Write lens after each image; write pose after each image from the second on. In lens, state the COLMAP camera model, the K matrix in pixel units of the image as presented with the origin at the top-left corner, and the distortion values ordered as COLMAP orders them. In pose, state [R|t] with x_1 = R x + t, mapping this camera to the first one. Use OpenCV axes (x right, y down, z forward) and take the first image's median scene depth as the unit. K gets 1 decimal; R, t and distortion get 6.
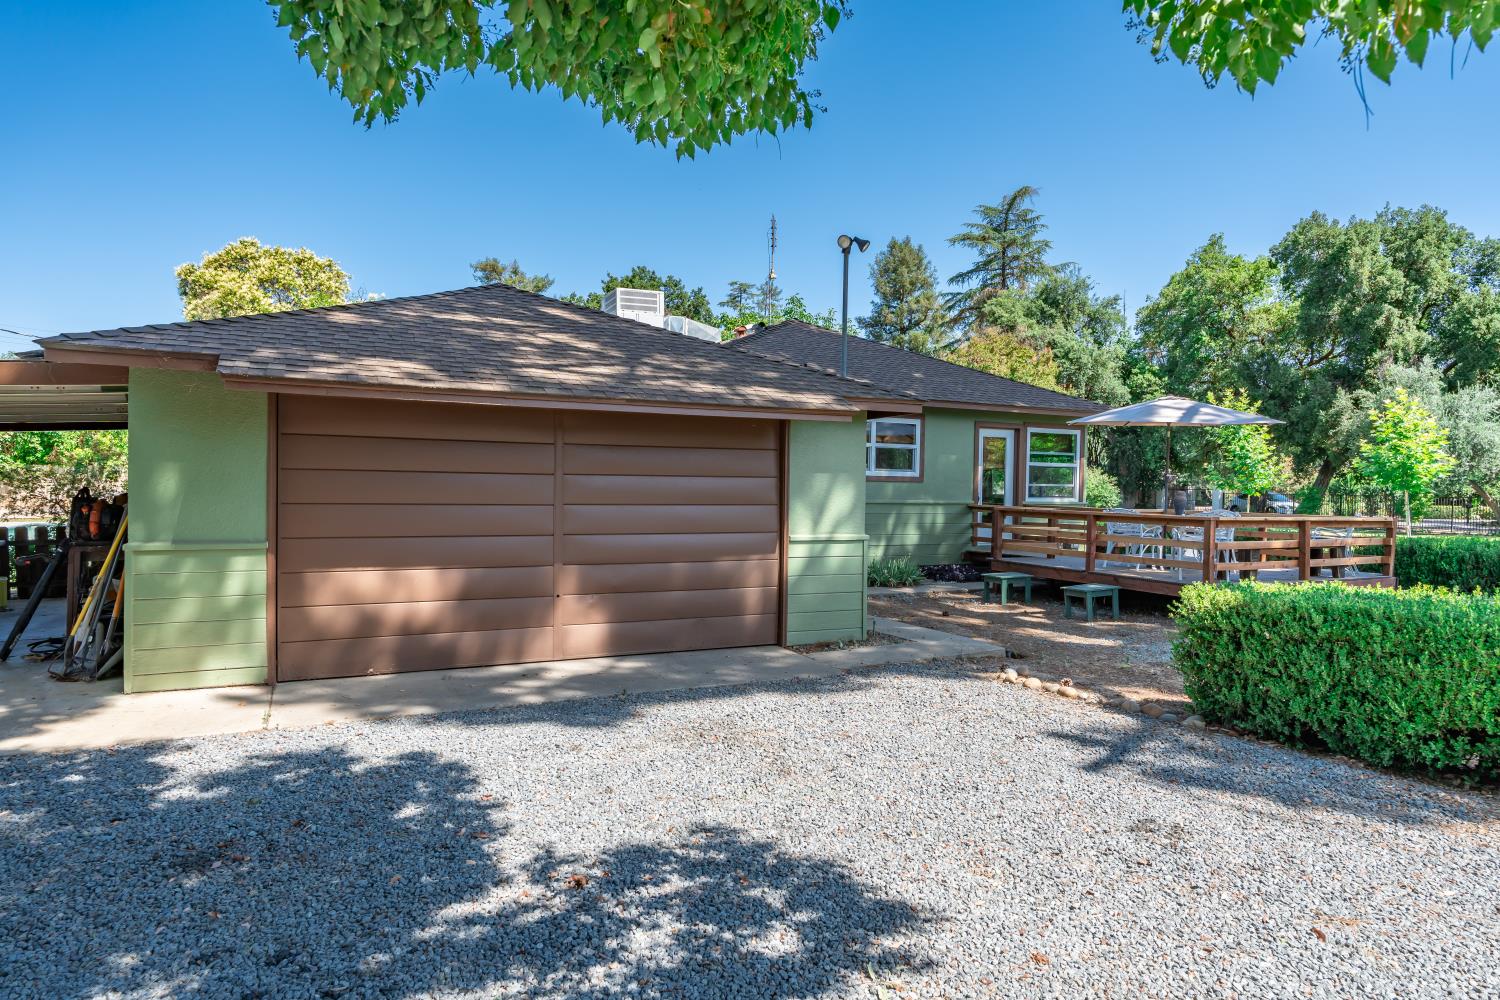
lens RADIAL K [[912.9, 0, 750.0], [0, 912.9, 500.0], [0, 0, 1]] dist [0.001209, 0.001299]
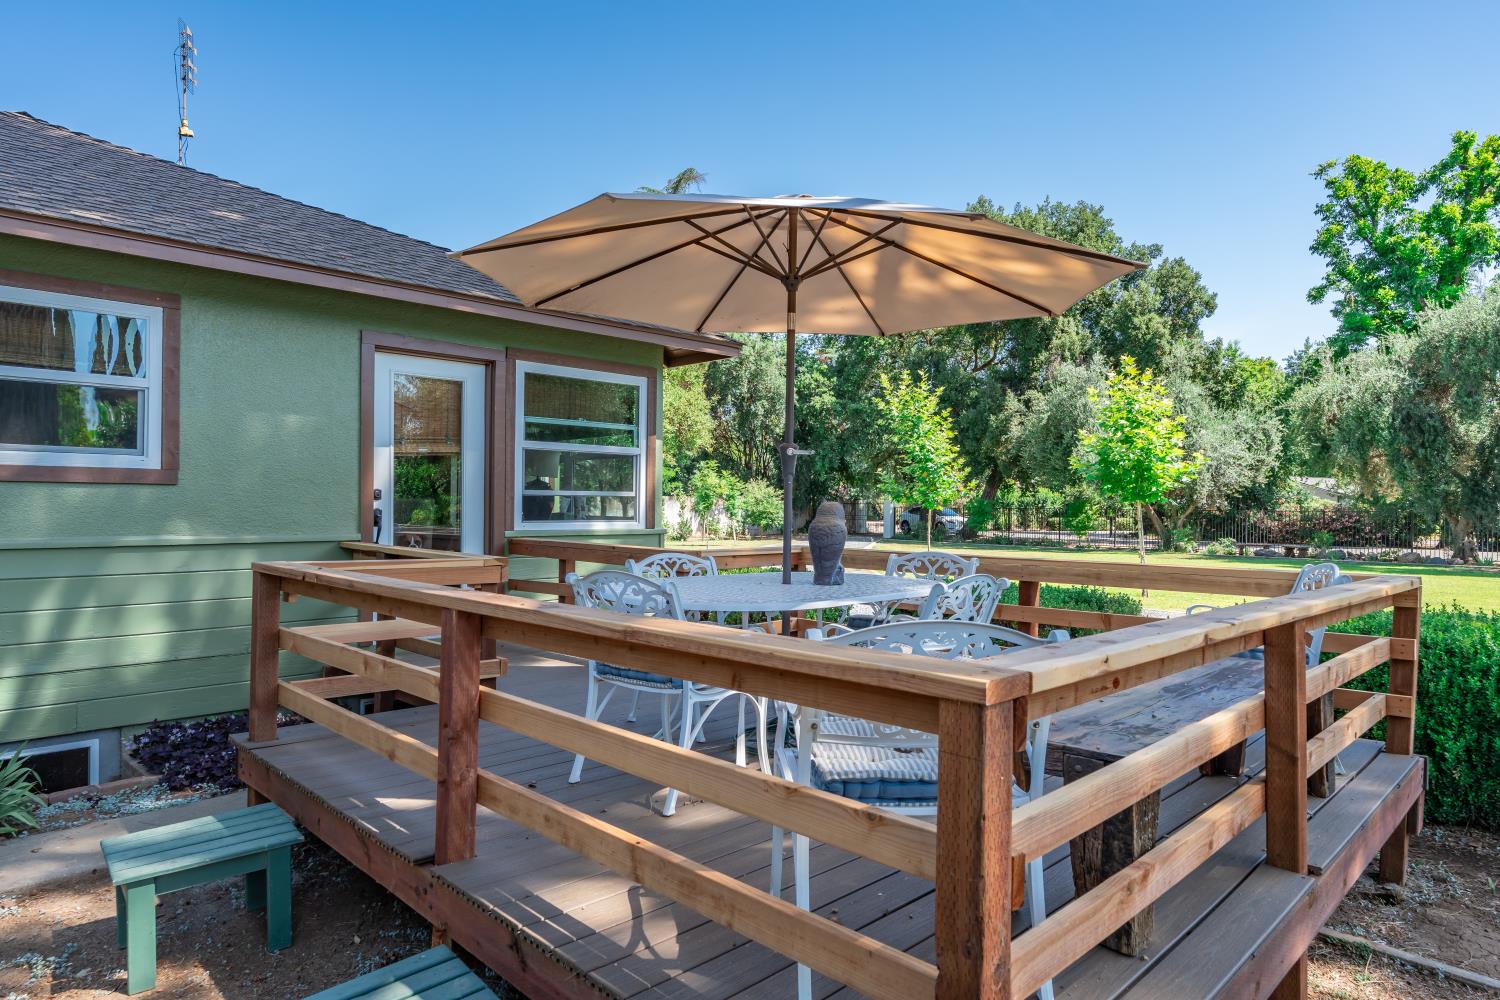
lens RADIAL K [[886.1, 0, 750.0], [0, 886.1, 500.0], [0, 0, 1]] dist [0.000427, 0.000078]
pose [[0.947999, -0.006744, 0.318202, 0.121568], [0.012816, 0.999773, -0.016994, -0.002067], [-0.318015, 0.020188, 0.947871, 0.251278]]
